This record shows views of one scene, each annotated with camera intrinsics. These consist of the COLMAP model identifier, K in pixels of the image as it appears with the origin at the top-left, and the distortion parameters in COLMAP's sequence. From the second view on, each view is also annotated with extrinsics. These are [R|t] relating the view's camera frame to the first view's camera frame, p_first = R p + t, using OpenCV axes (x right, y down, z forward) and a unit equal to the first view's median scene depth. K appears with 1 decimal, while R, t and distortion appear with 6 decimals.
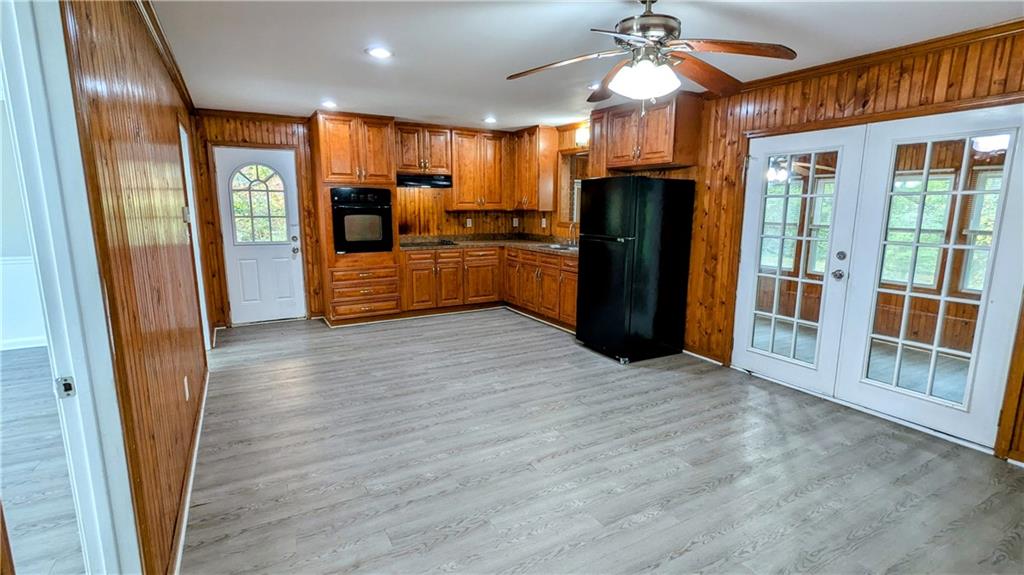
lens RADIAL K [[482.4, 0, 515.2], [0, 482.4, 290.5], [0, 0, 1]] dist [0.000034, -0.001296]
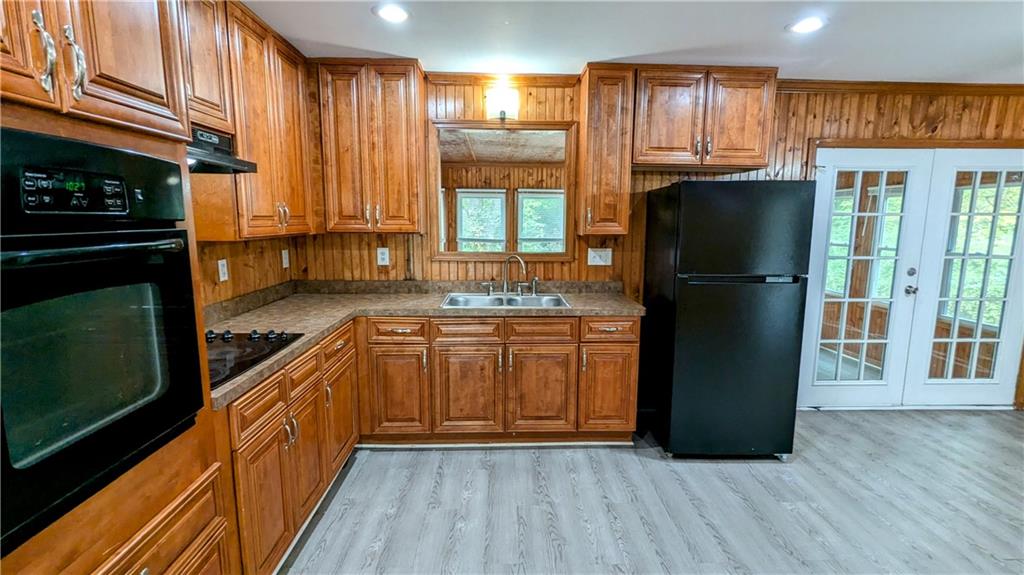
lens RADIAL K [[482.4, 0, 514.8], [0, 482.4, 290.4], [0, 0, 1]] dist [0.000034, -0.001296]
pose [[0.465777, -0.133806, 0.874727, -0.427479], [0.150184, 0.986114, 0.070874, -0.156964], [-0.872064, 0.098358, 0.479405, 0.831950]]
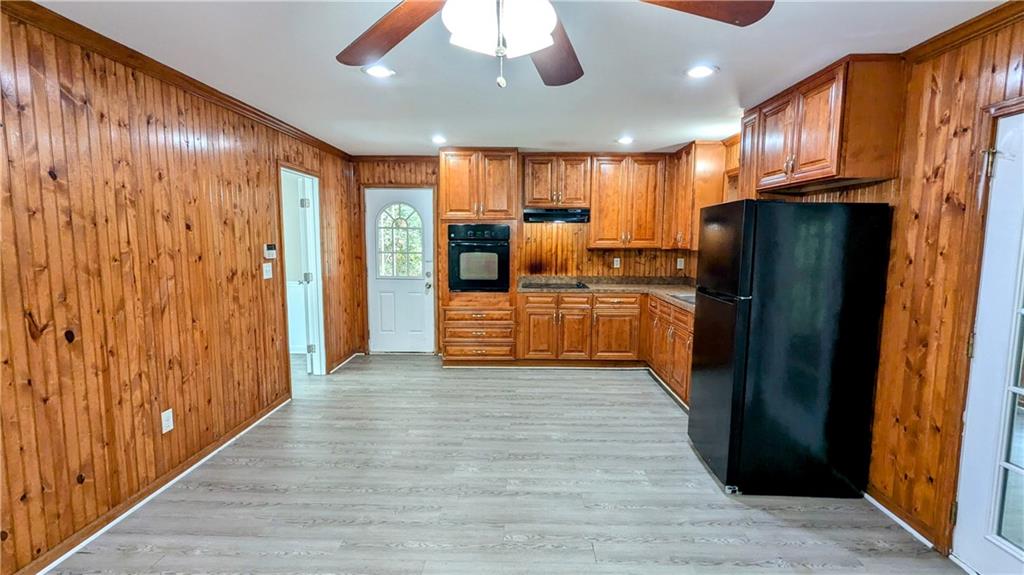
lens RADIAL K [[482.4, 0, 514.9], [0, 482.4, 289.7], [0, 0, 1]] dist [0.000034, -0.001296]
pose [[0.860234, 0.055233, -0.506899, 0.243266], [-0.091779, 0.994652, -0.047374, -0.049489], [0.501571, 0.087275, 0.860703, 0.247595]]
